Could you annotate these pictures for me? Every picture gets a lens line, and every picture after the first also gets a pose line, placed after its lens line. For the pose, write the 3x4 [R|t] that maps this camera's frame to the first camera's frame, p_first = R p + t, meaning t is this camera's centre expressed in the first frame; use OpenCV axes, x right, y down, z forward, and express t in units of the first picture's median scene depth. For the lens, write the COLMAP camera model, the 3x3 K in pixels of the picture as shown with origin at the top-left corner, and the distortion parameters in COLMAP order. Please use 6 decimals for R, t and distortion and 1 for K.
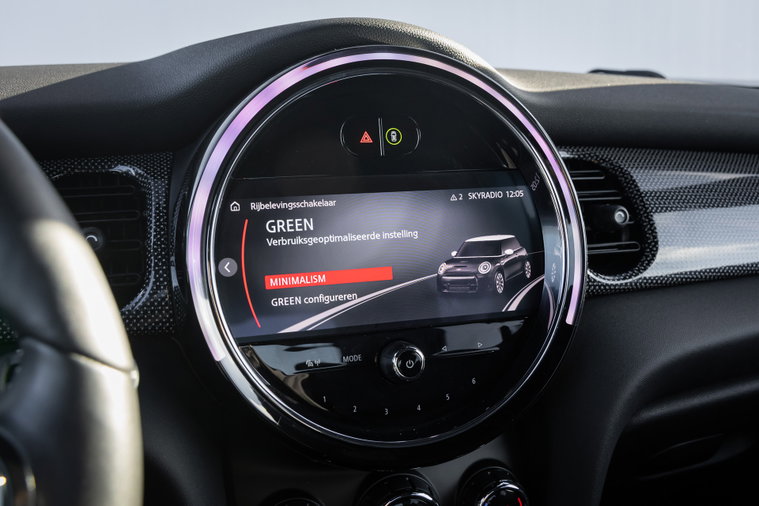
lens RADIAL K [[845.9, 0, 377.8], [0, 845.9, 248.7], [0, 0, 1]] dist [0.078632, 0.000000]
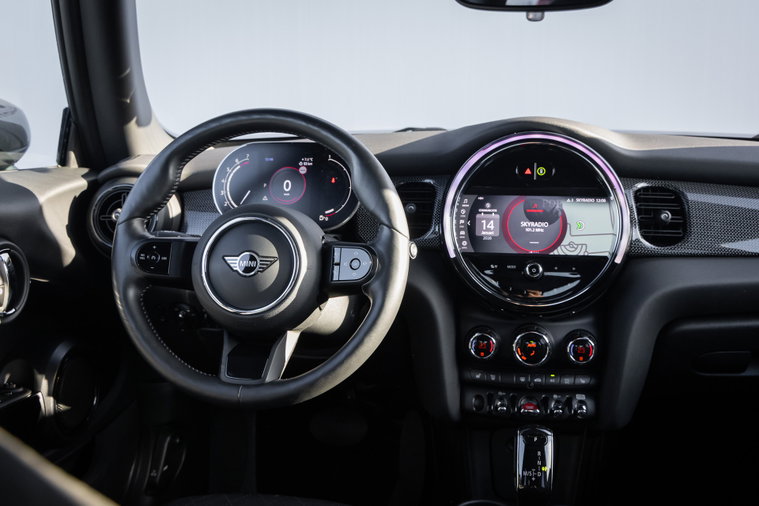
lens RADIAL K [[867.4, 0, 379.5], [0, 867.4, 250.4], [0, 0, 1]] dist [0.022890, 0.000000]
pose [[0.911317, 0.075929, -0.404643, 0.574893], [-0.086732, 0.996196, -0.008402, 0.131758], [0.402466, 0.042752, 0.914436, -1.256600]]
